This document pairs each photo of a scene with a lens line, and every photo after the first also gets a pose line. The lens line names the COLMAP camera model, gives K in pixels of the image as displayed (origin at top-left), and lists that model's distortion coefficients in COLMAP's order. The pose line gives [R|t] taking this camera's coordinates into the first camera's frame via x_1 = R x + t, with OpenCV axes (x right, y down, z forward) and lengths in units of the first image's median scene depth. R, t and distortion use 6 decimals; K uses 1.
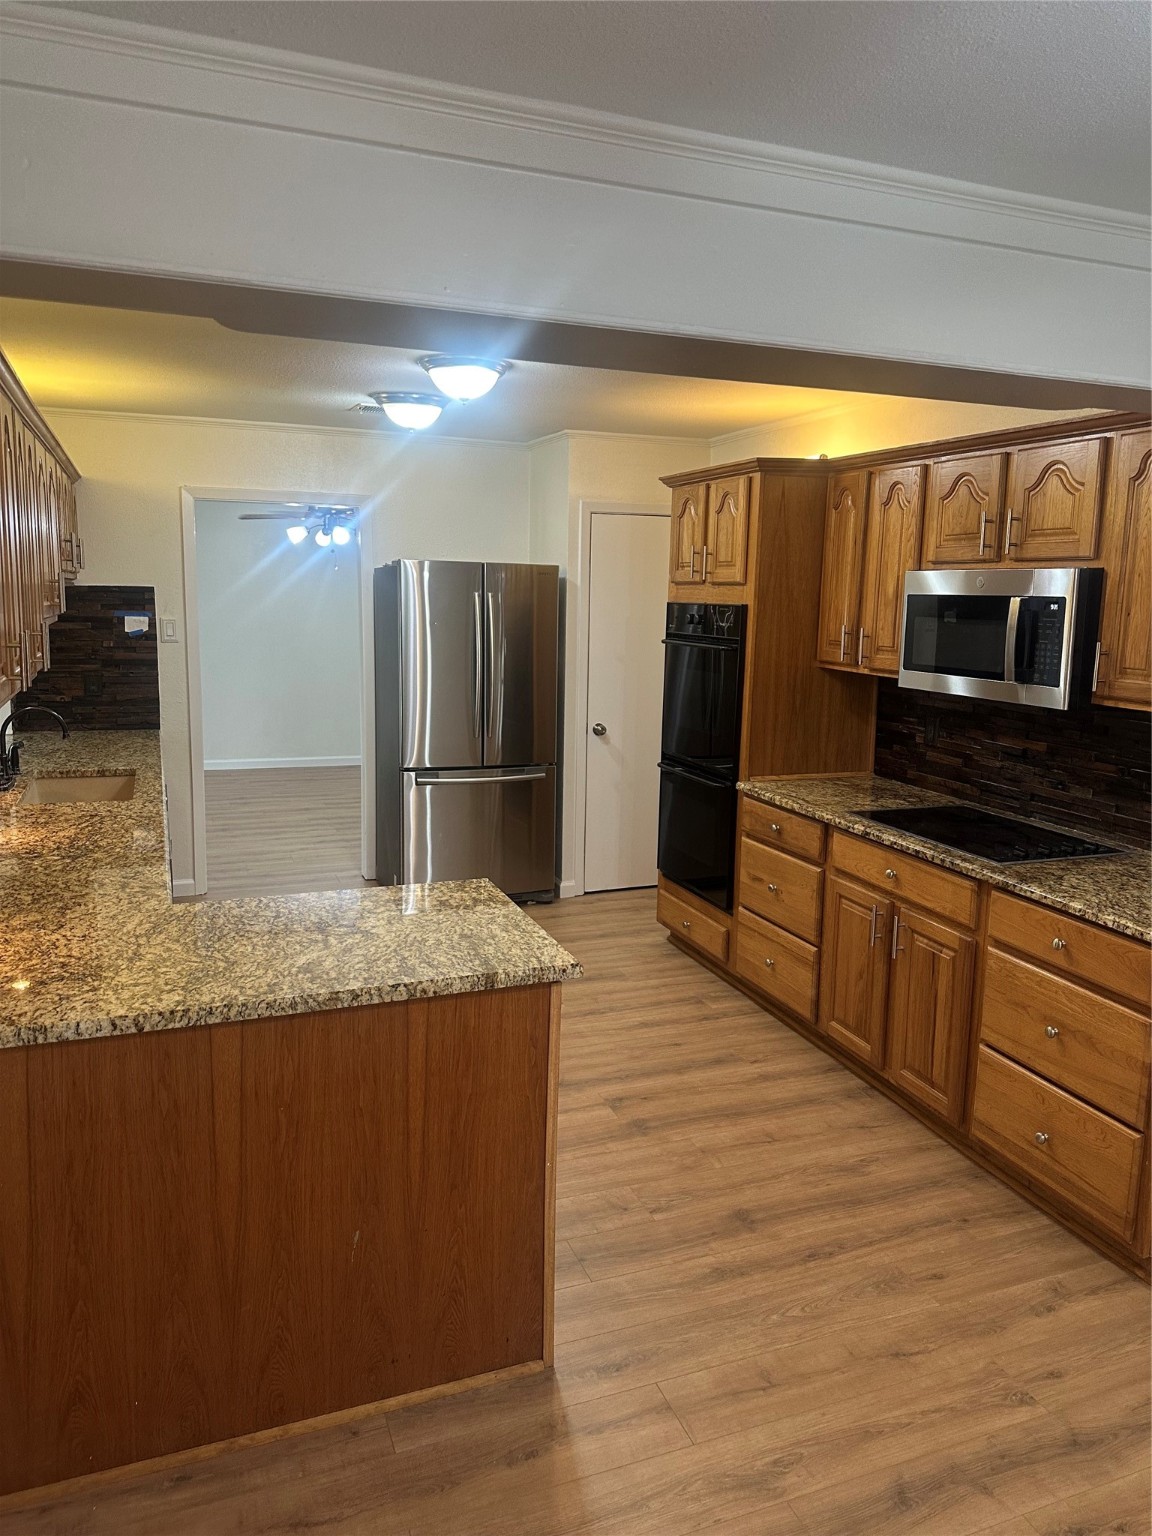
lens RADIAL K [[1076.5, 0, 576.0], [0, 1076.5, 768.0], [0, 0, 1]] dist [0.070274, -0.061811]
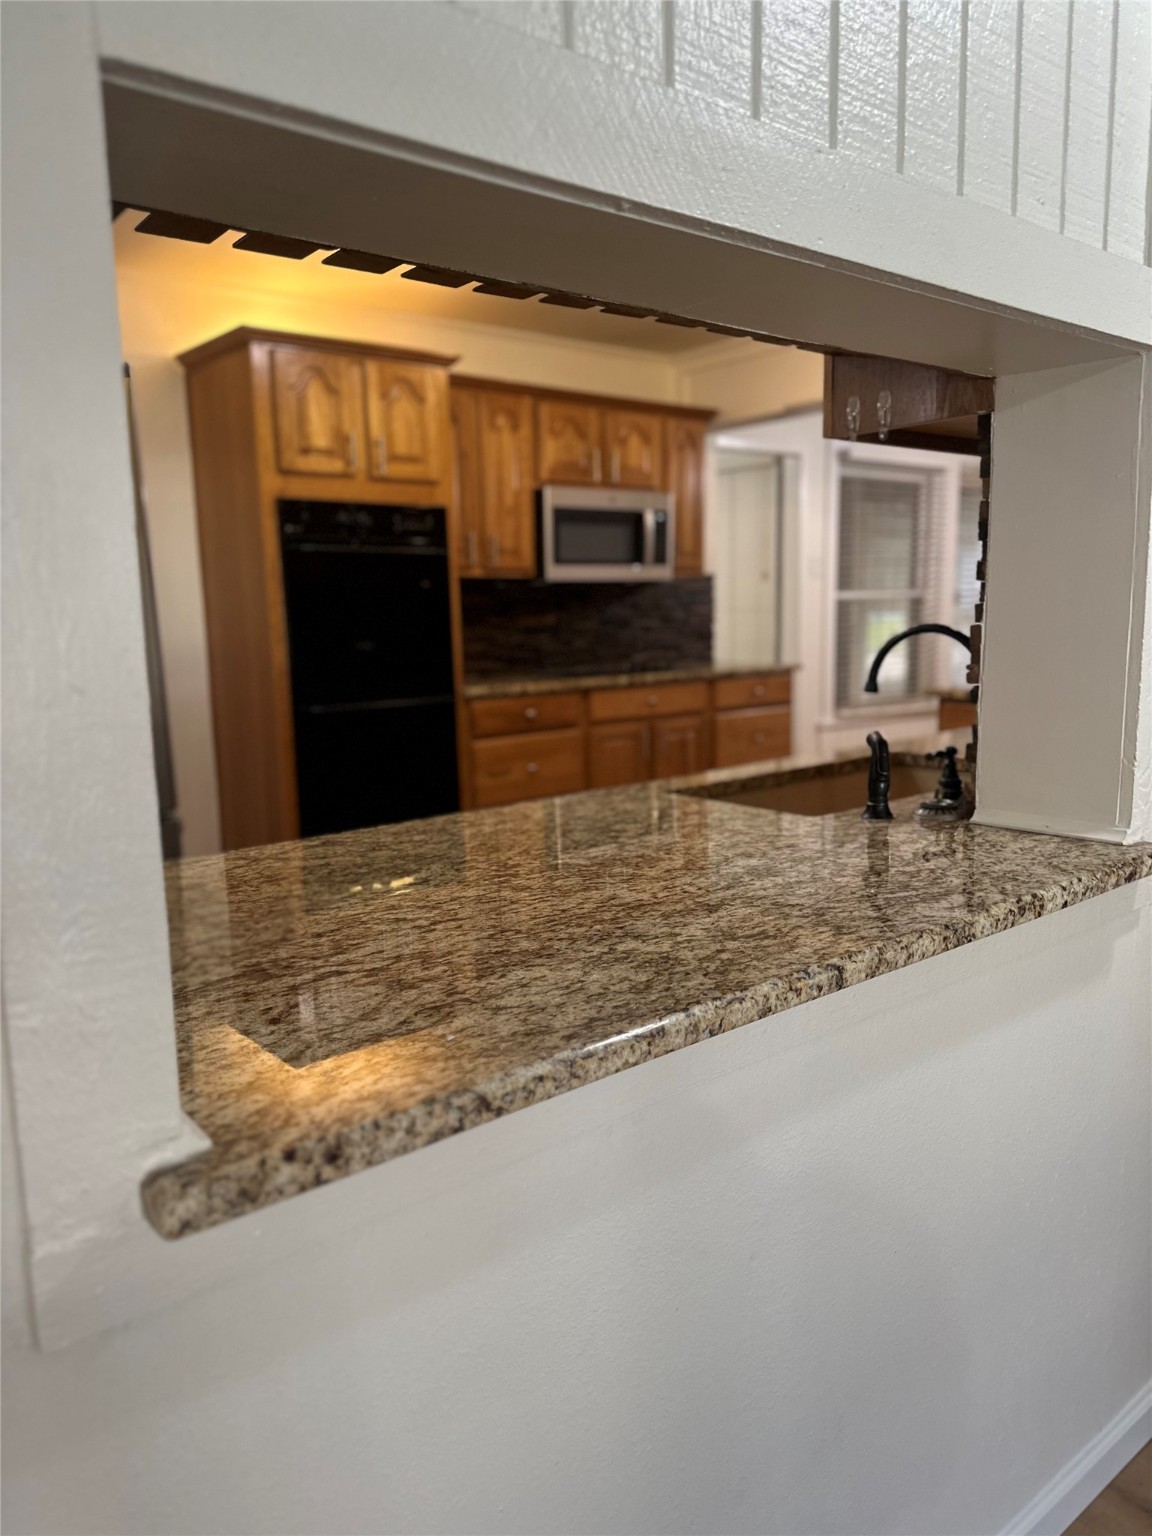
lens RADIAL K [[1095.5, 0, 590.0], [0, 1095.5, 776.1], [0, 0, 1]] dist [0.055781, 0.004103]
pose [[-0.320636, -0.161089, 0.933404, -0.956774], [0.170017, 0.959640, 0.224020, -0.133953], [-0.931819, 0.230523, -0.280307, 1.370123]]
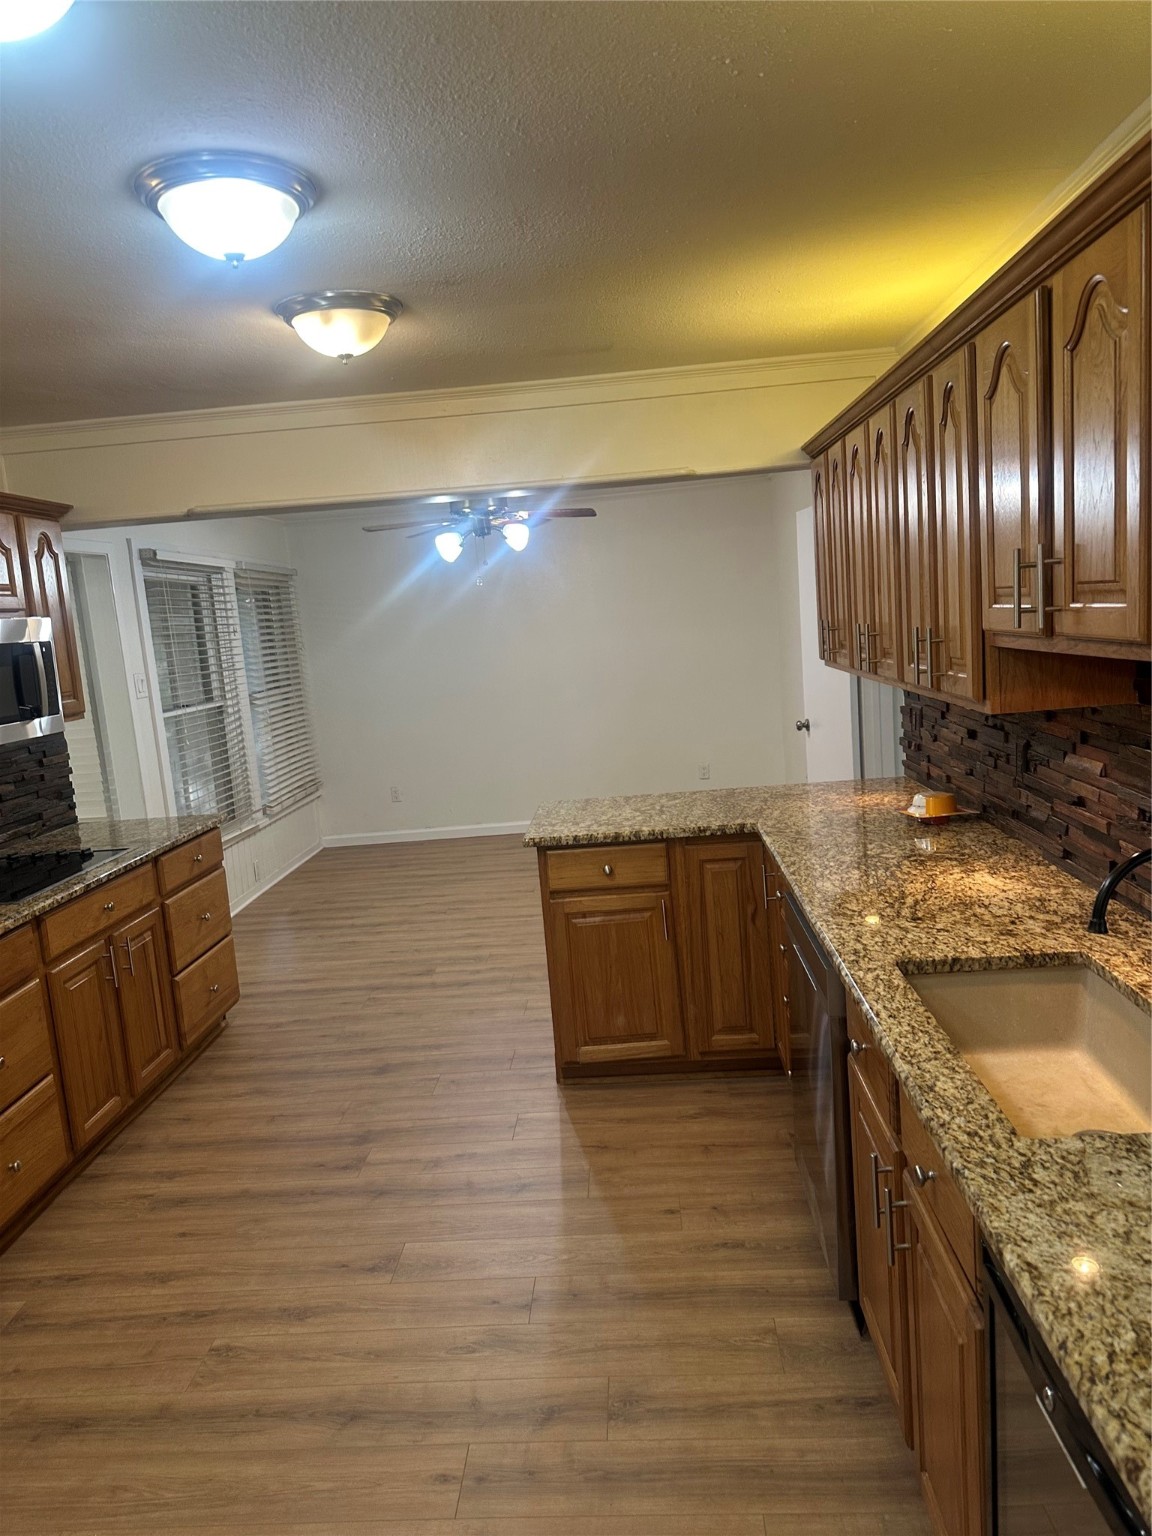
lens RADIAL K [[1076.5, 0, 576.0], [0, 1076.5, 768.0], [0, 0, 1]] dist [0.070274, -0.061811]
pose [[-0.915745, -0.006616, 0.401706, -0.479831], [0.120493, 0.949315, 0.290316, -0.248454], [-0.383266, 0.314258, -0.868533, 1.530575]]
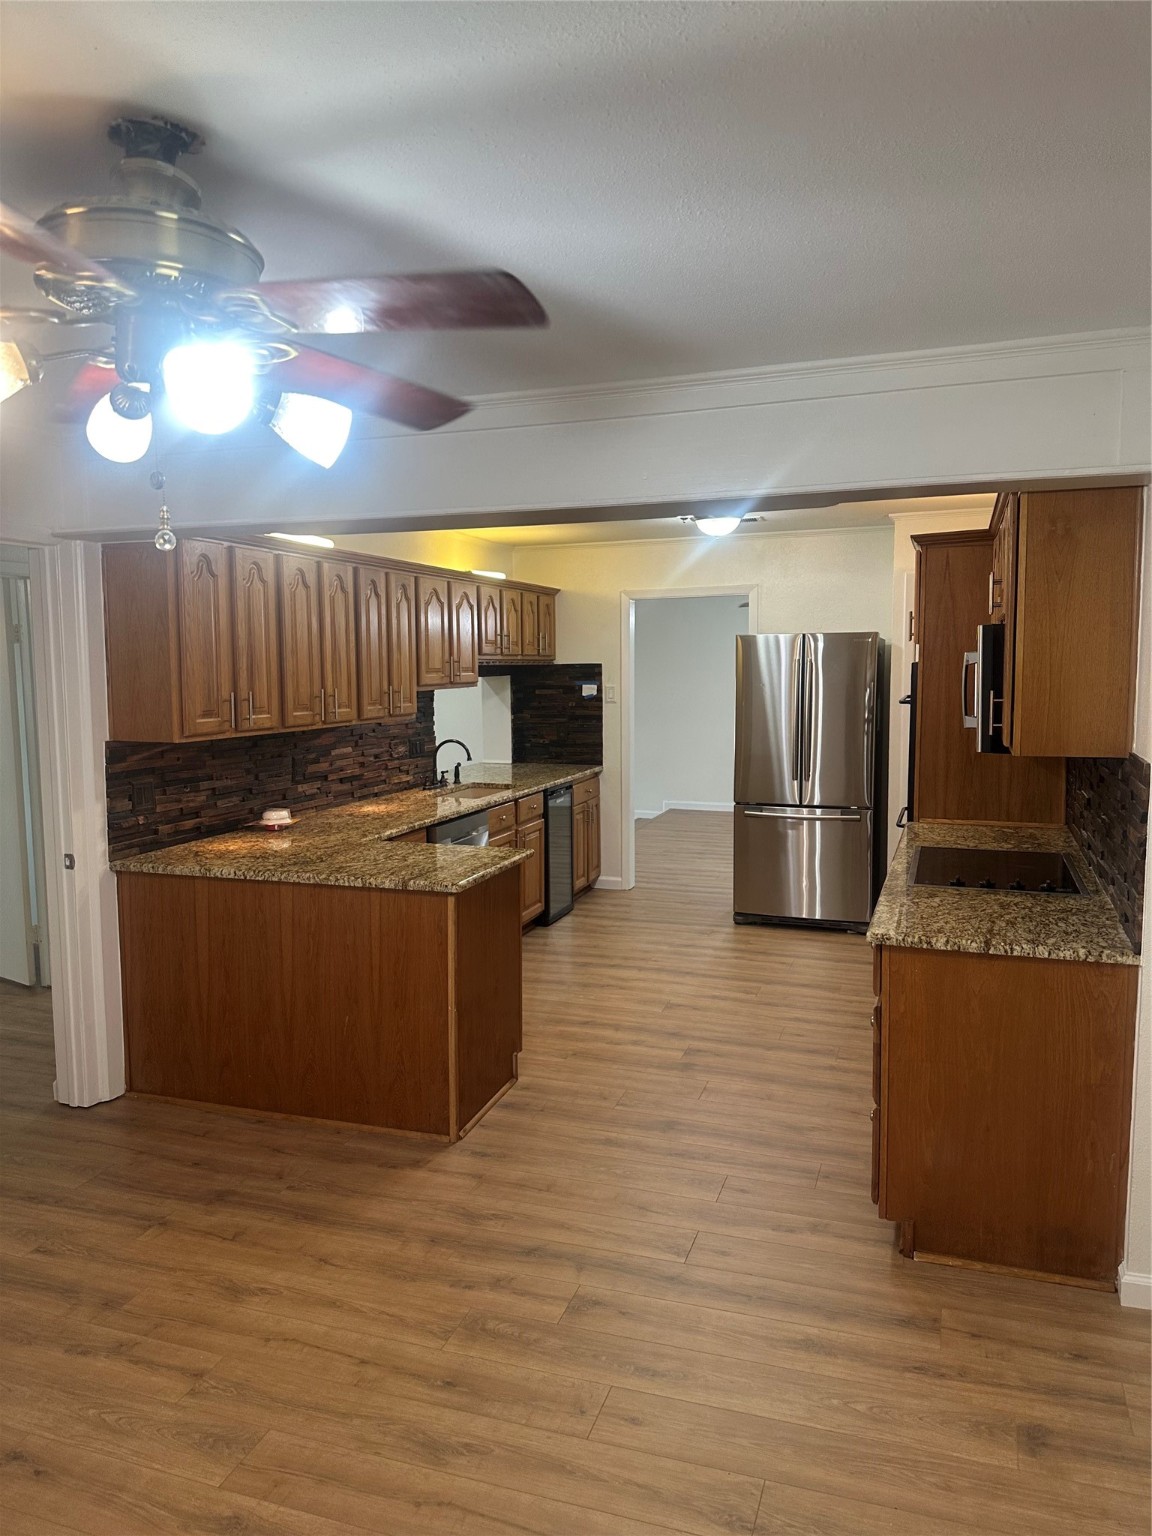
lens RADIAL K [[1067.1, 0, 572.3], [0, 1067.1, 762.6], [0, 0, 1]] dist [0.143104, -0.000878]
pose [[0.764032, 0.034715, -0.644244, 0.694185], [-0.079851, 0.995962, -0.041032, 0.029053], [0.640218, 0.082793, 0.763719, -0.092407]]
